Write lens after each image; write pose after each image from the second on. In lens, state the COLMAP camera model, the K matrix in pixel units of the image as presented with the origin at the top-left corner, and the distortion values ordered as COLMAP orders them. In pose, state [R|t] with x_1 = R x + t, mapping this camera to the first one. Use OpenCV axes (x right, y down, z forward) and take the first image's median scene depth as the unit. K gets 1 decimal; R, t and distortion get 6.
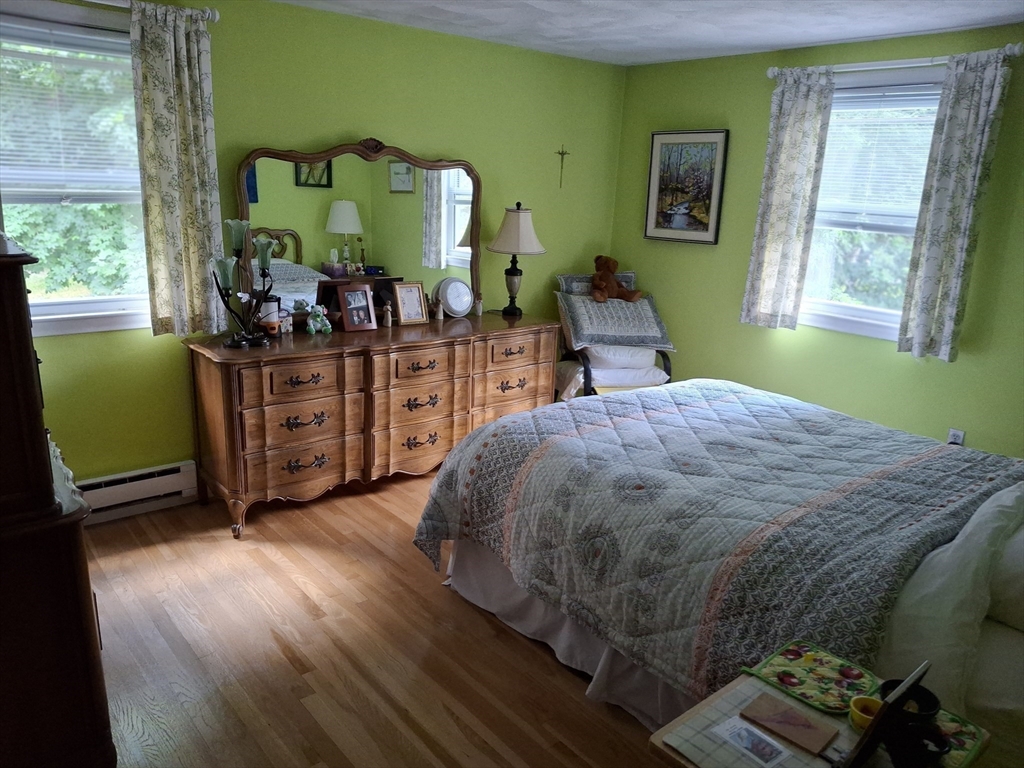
lens RADIAL K [[753.1, 0, 512.0], [0, 753.1, 384.0], [0, 0, 1]] dist [0.029090, -0.048951]
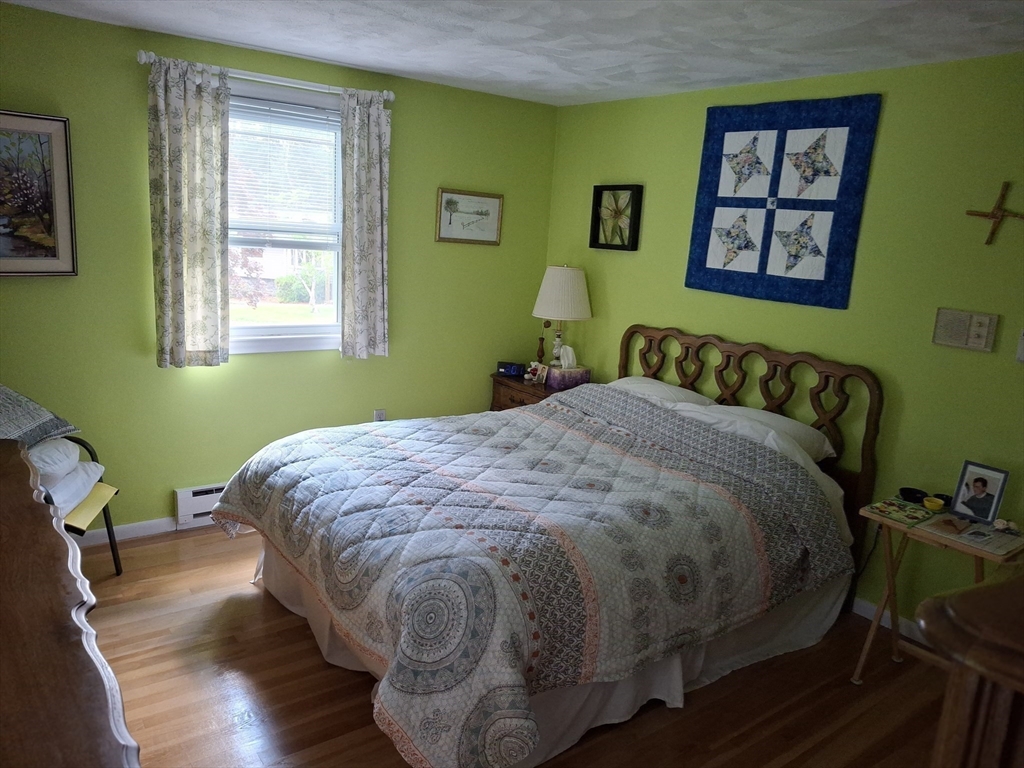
lens RADIAL K [[753.1, 0, 512.0], [0, 753.1, 384.0], [0, 0, 1]] dist [0.029090, -0.048951]
pose [[0.051131, -0.246116, 0.967891, -0.525776], [0.200115, 0.952028, 0.231511, -0.204721], [-0.978437, 0.181852, 0.097930, 0.650058]]
